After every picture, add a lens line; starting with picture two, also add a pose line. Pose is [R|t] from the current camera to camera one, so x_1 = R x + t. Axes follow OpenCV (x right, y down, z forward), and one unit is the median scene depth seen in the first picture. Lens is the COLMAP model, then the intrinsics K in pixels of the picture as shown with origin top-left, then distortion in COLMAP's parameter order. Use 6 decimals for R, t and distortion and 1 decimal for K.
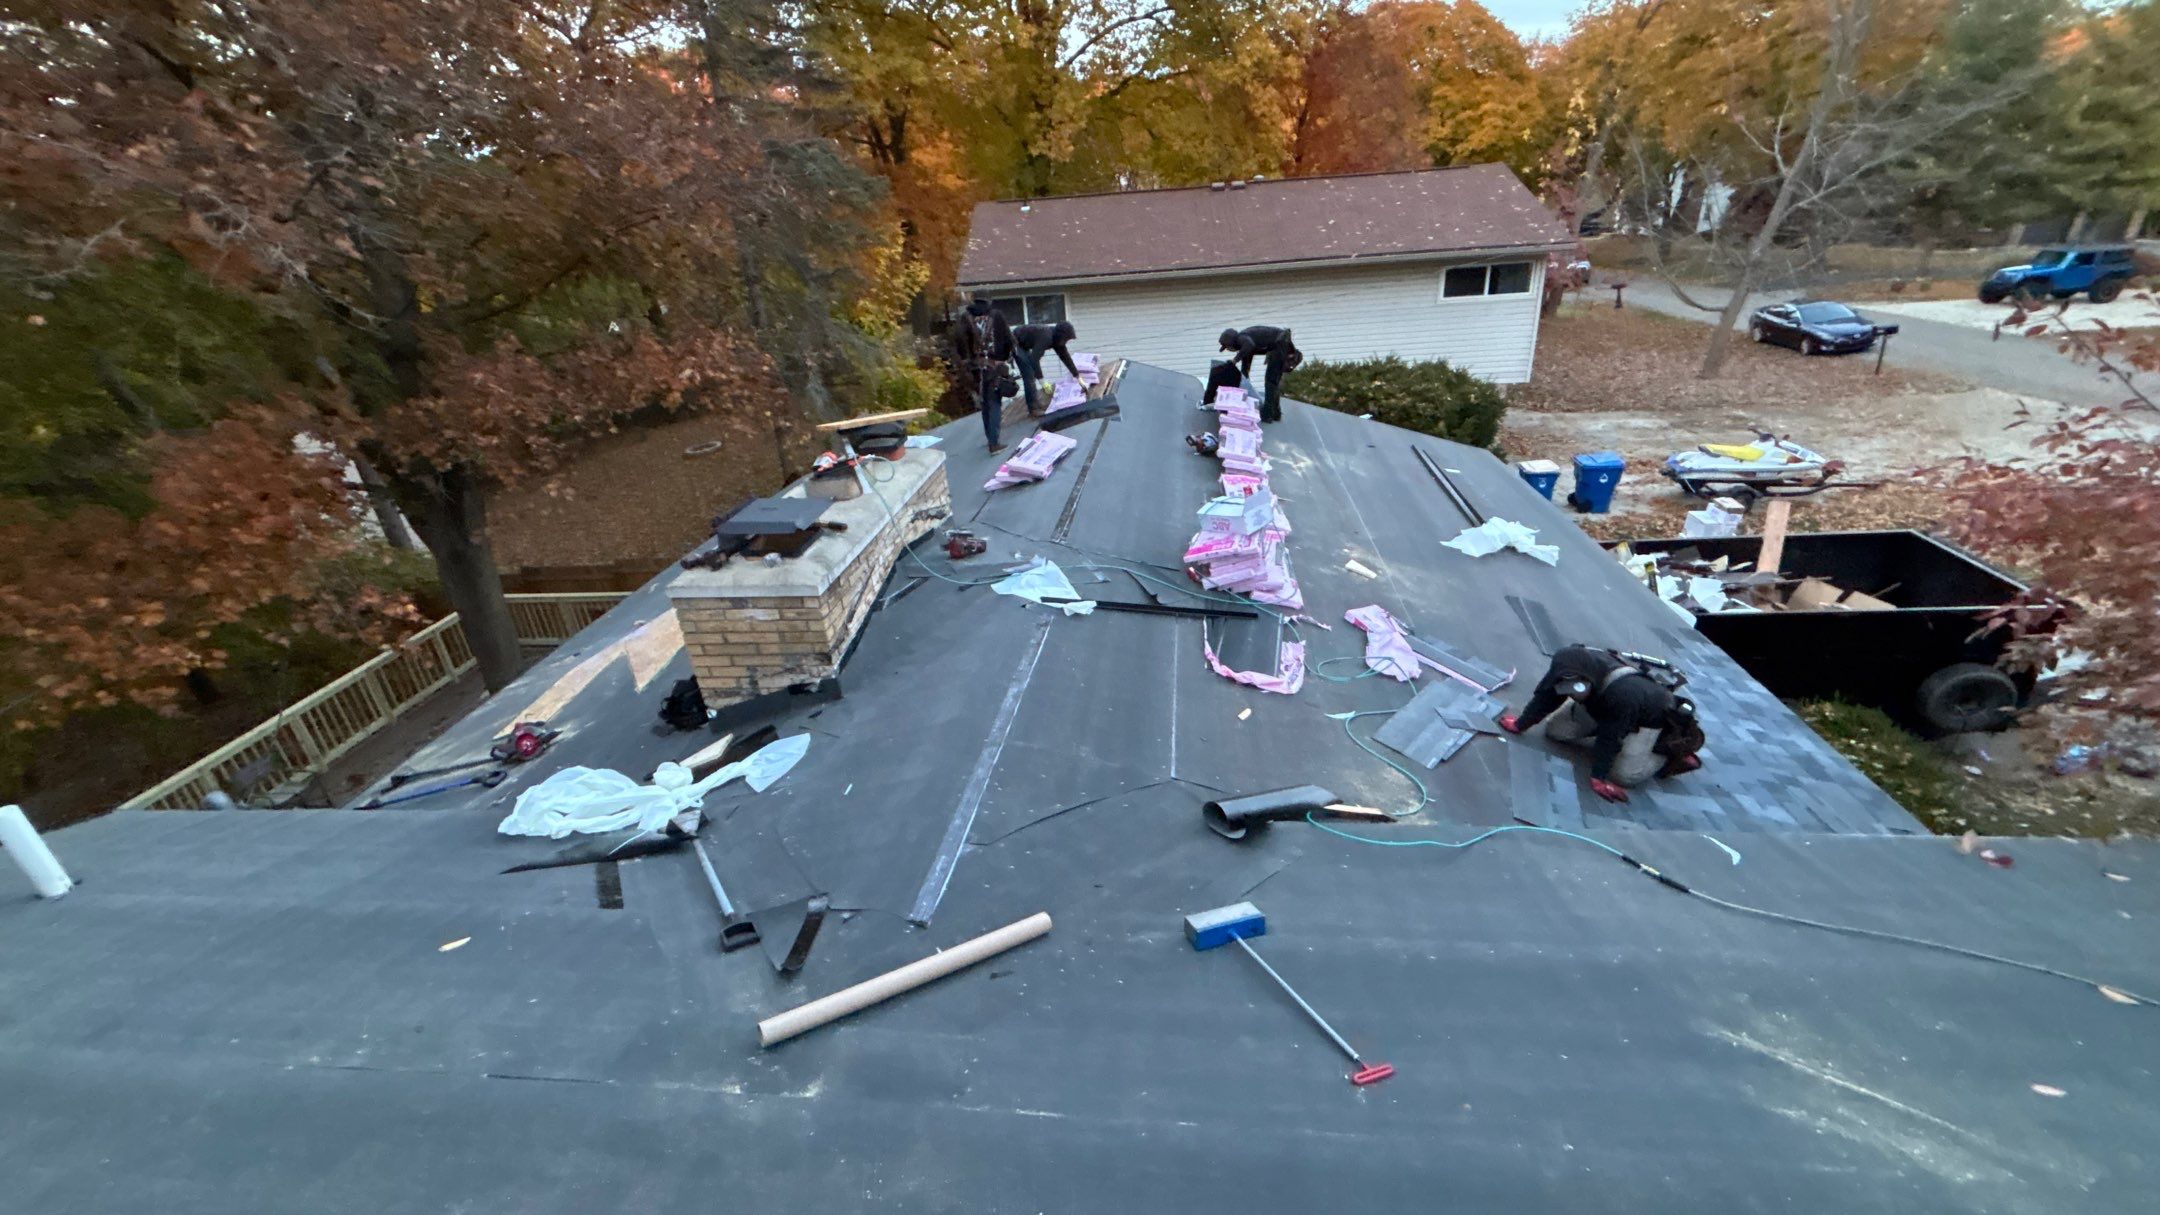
lens RADIAL K [[874.8, 0, 1080.0], [0, 874.8, 607.5], [0, 0, 1]] dist [-0.018484, -0.000081]
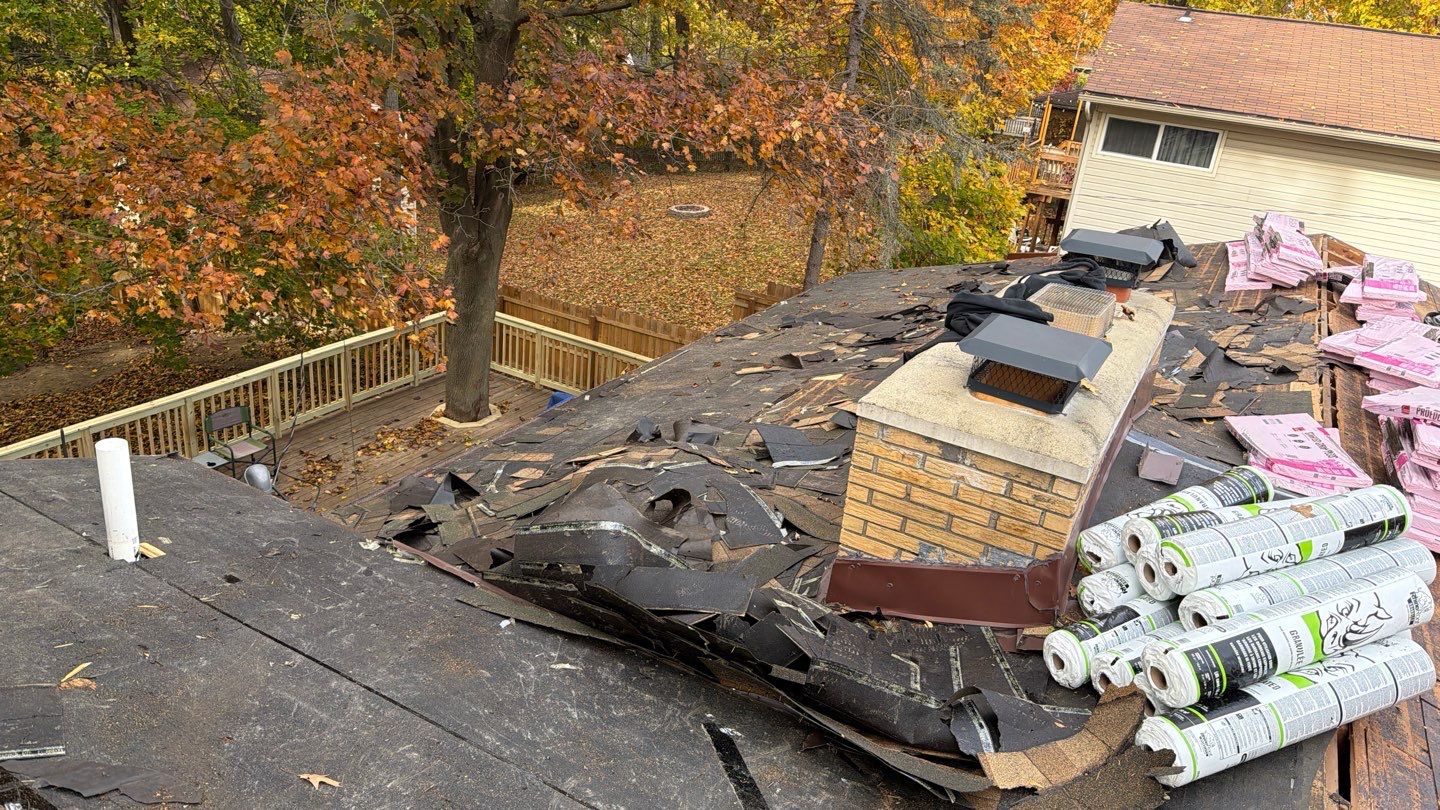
lens RADIAL K [[1030.2, 0, 720.0], [0, 1030.2, 405.0], [0, 0, 1]] dist [0.004999, -0.005533]
pose [[0.904893, 0.301612, -0.300331, -0.208818], [-0.316697, 0.948525, -0.001632, 0.011969], [0.284380, 0.096591, 0.953834, 0.104018]]
